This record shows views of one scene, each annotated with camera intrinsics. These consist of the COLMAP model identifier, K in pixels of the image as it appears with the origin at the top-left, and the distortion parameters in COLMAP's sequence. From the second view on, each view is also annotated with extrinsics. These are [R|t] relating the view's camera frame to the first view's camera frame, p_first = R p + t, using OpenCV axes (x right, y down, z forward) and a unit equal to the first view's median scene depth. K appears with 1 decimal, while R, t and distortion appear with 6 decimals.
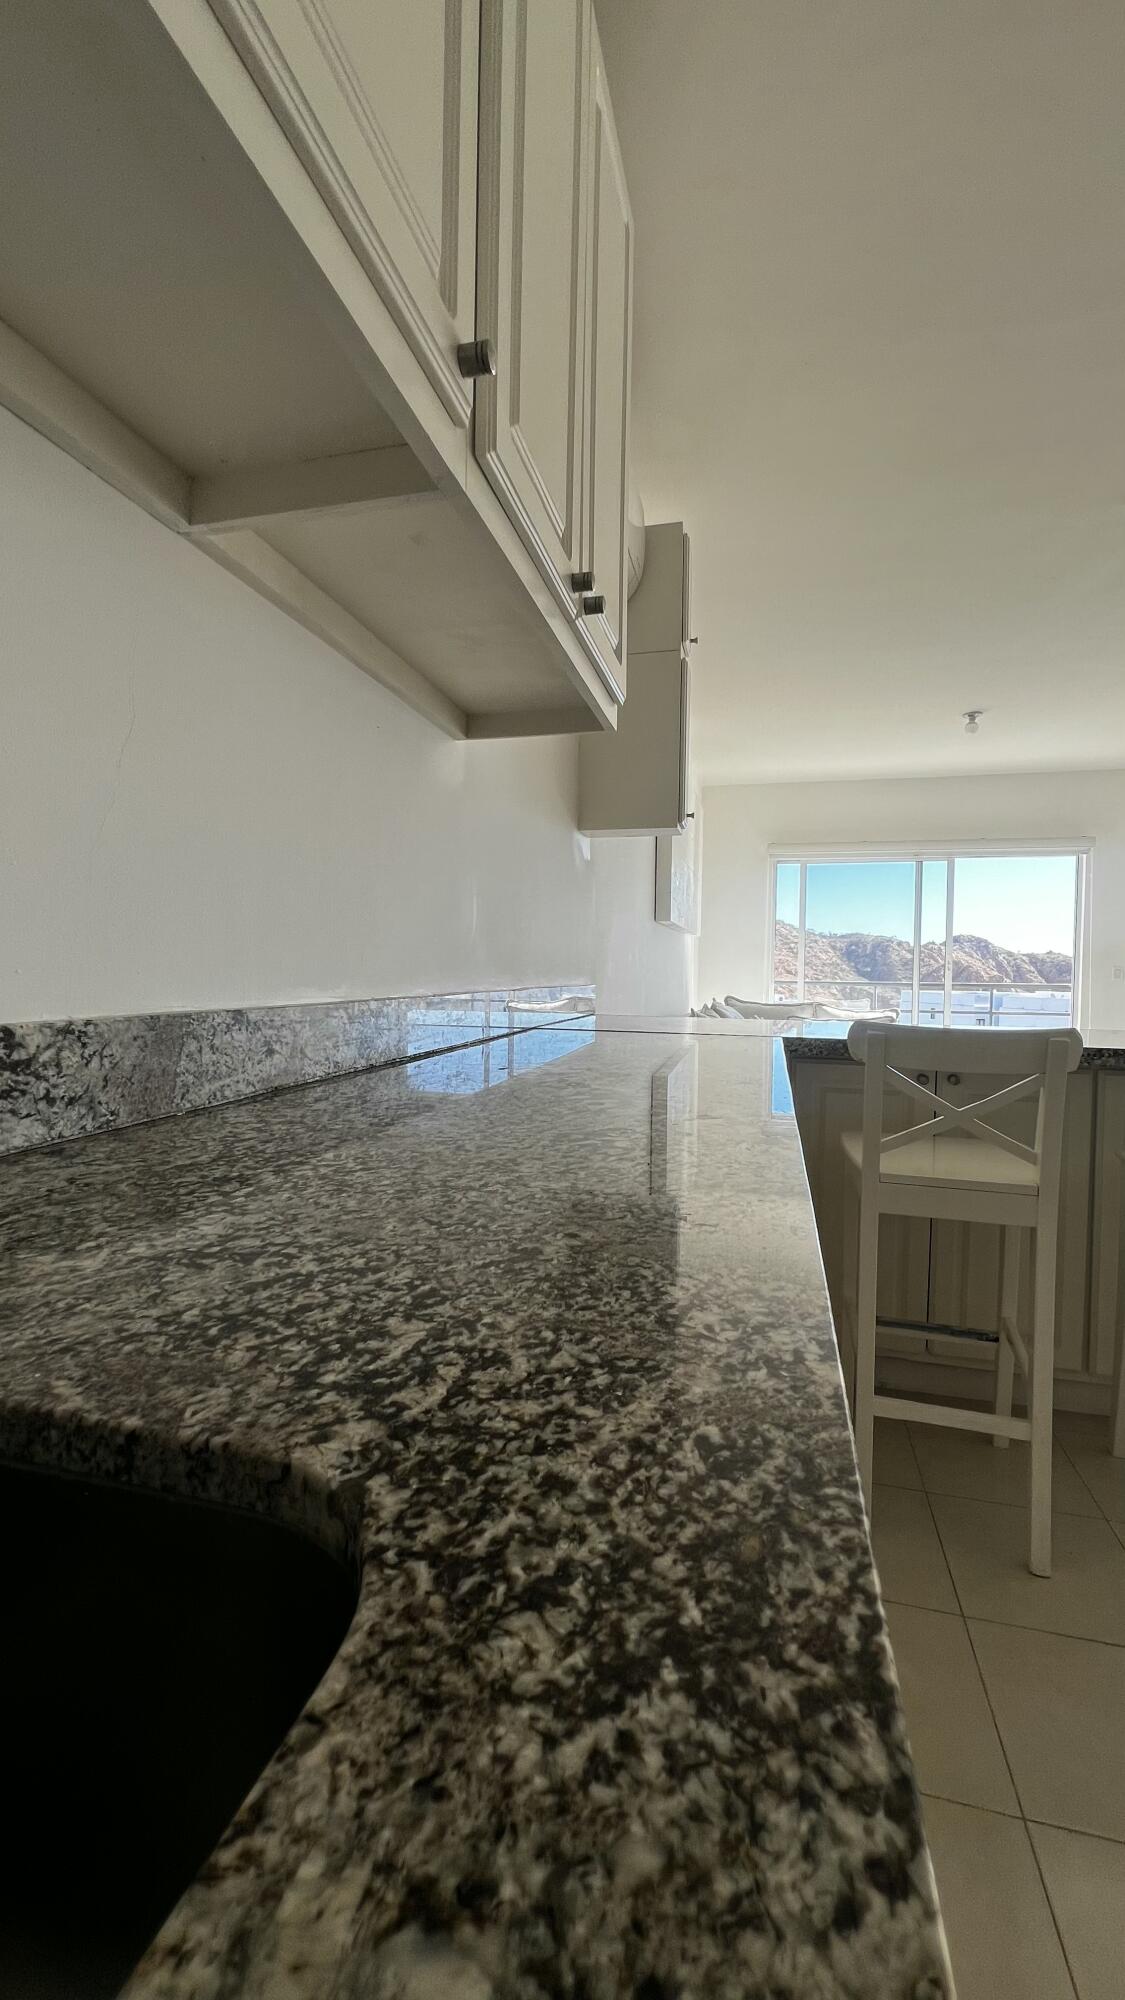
lens RADIAL K [[802.3, 0, 574.5], [0, 802.3, 995.9], [0, 0, 1]] dist [-0.000534, 0.000002]
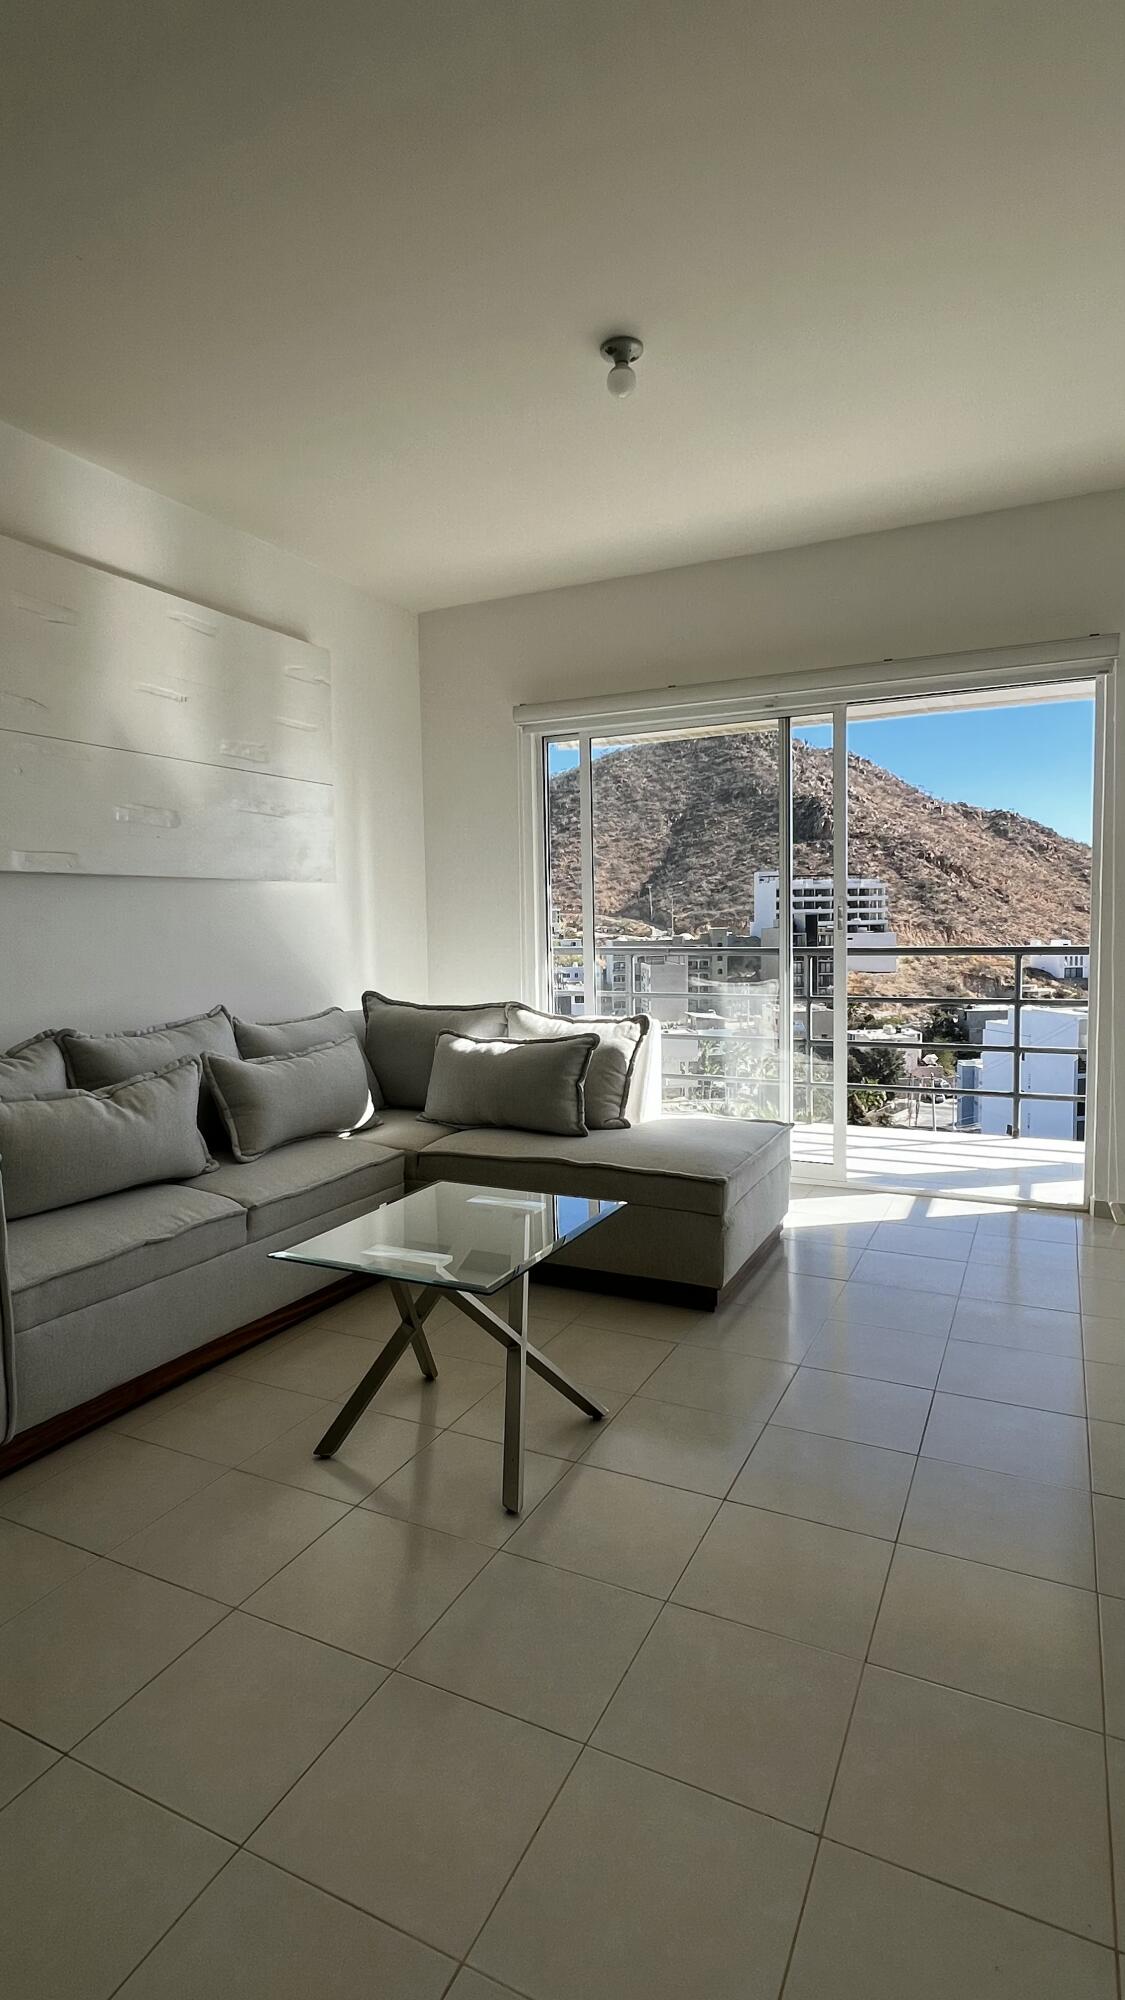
lens RADIAL K [[1001.8, 0, 562.5], [0, 1001.8, 1000.0], [0, 0, 1]] dist [-0.002284, 0.000388]
pose [[0.976775, -0.008318, -0.214107, 0.444767], [0.020670, 0.998244, 0.055516, -0.024144], [0.213269, -0.058652, 0.975231, 0.343732]]
